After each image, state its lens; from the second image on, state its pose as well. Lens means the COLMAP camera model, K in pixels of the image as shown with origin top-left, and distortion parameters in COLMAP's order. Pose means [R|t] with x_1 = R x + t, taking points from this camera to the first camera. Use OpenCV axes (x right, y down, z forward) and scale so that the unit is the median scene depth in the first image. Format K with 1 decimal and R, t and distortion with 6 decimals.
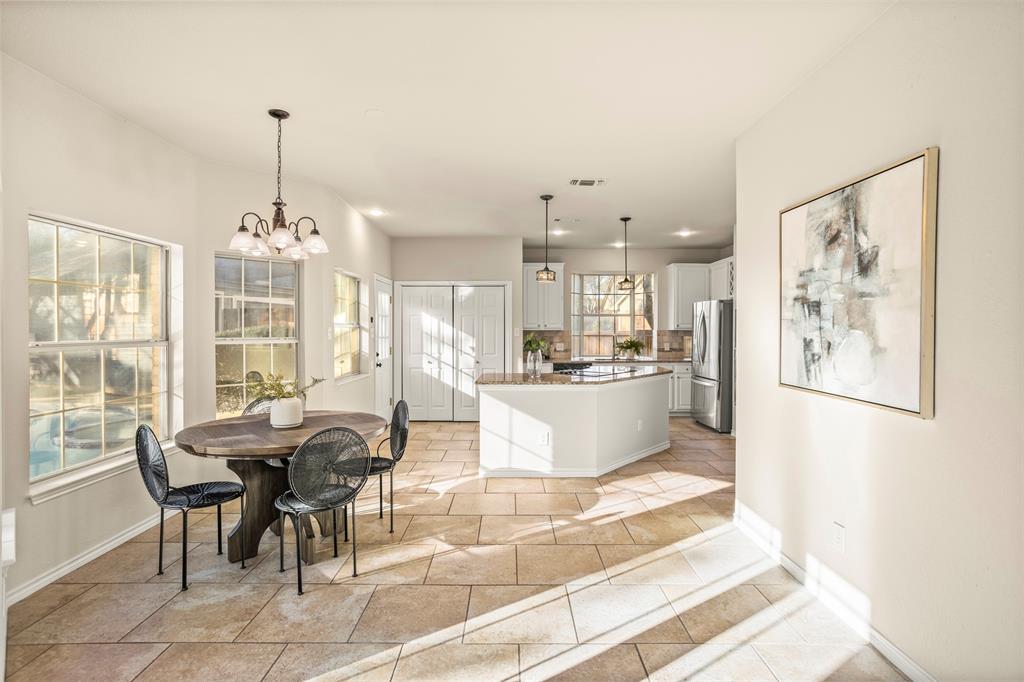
lens RADIAL K [[495.6, 0, 510.4], [0, 495.6, 331.7], [0, 0, 1]] dist [-0.048278, 0.027192]
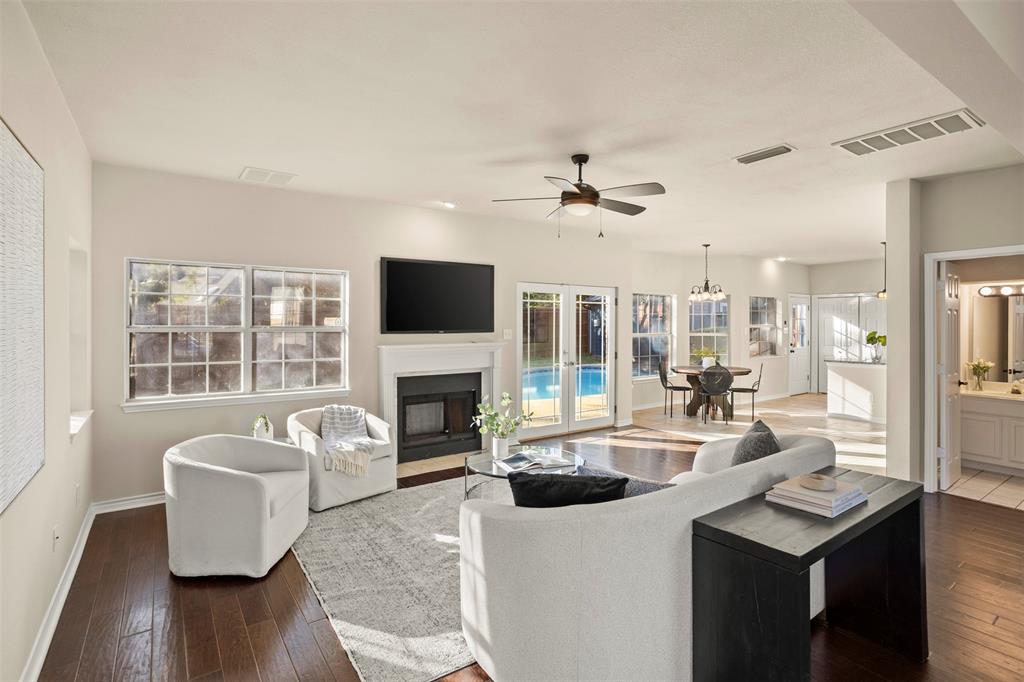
lens RADIAL K [[495.6, 0, 510.4], [0, 495.6, 331.7], [0, 0, 1]] dist [-0.048278, 0.027192]
pose [[0.568791, 0.014034, -0.822362, 0.435562], [-0.004249, 0.999891, 0.014125, -0.011505], [0.822471, -0.004540, 0.568789, -0.534536]]
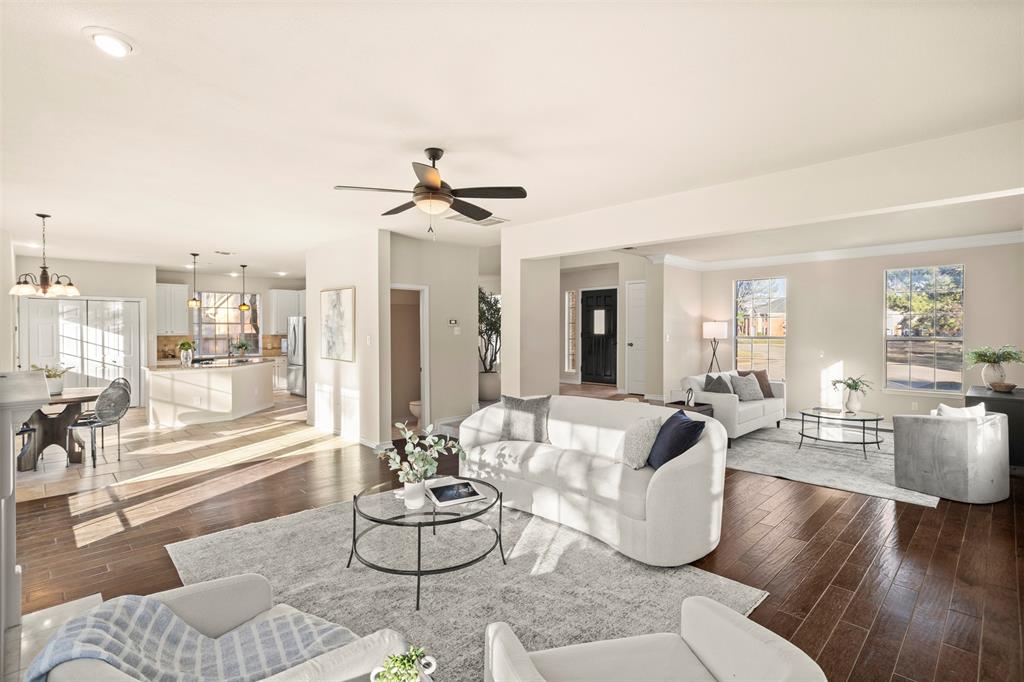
lens RADIAL K [[495.6, 0, 510.4], [0, 495.6, 331.7], [0, 0, 1]] dist [-0.048278, 0.027192]
pose [[0.714194, -0.002699, 0.699942, -0.206232], [0.003603, 0.999993, 0.000180, -0.010440], [-0.699938, 0.002393, 0.714199, -0.582778]]
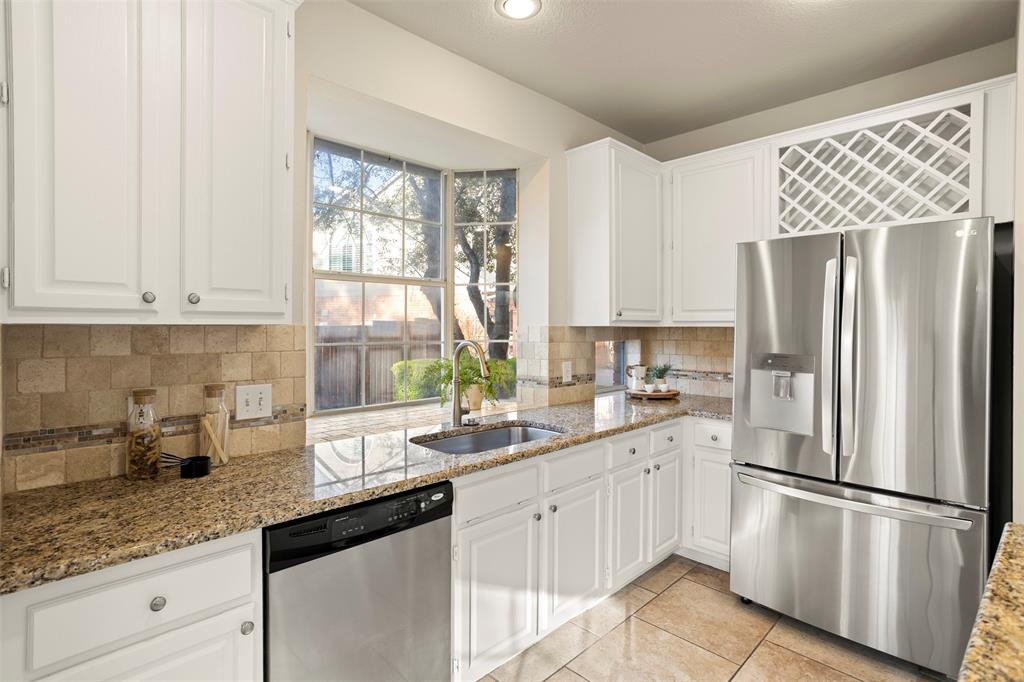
lens RADIAL K [[495.6, 0, 510.4], [0, 495.6, 331.7], [0, 0, 1]] dist [-0.048278, 0.027192]
pose [[0.722193, -0.003875, 0.691681, 0.036438], [0.001424, 0.999991, 0.004115, -0.001092], [-0.691691, -0.001987, 0.722191, 0.856664]]
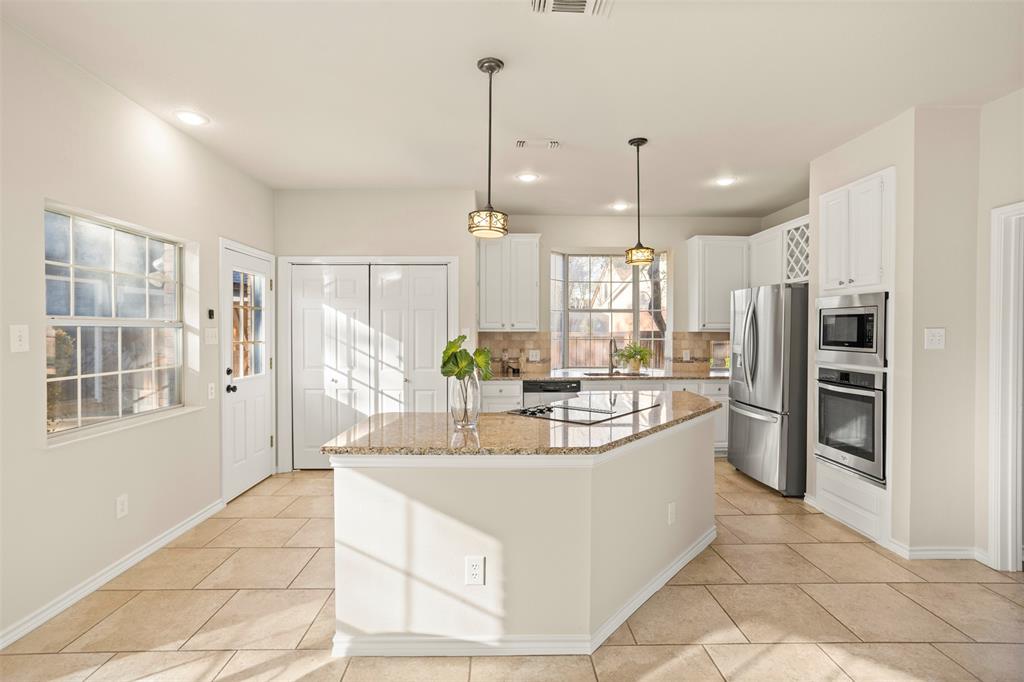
lens RADIAL K [[495.6, 0, 510.4], [0, 495.6, 331.7], [0, 0, 1]] dist [-0.048278, 0.027192]
pose [[0.999679, 0.001009, 0.025315, 0.054494], [-0.000970, 0.999998, -0.001557, -0.002055], [-0.025317, 0.001532, 0.999678, 0.341026]]
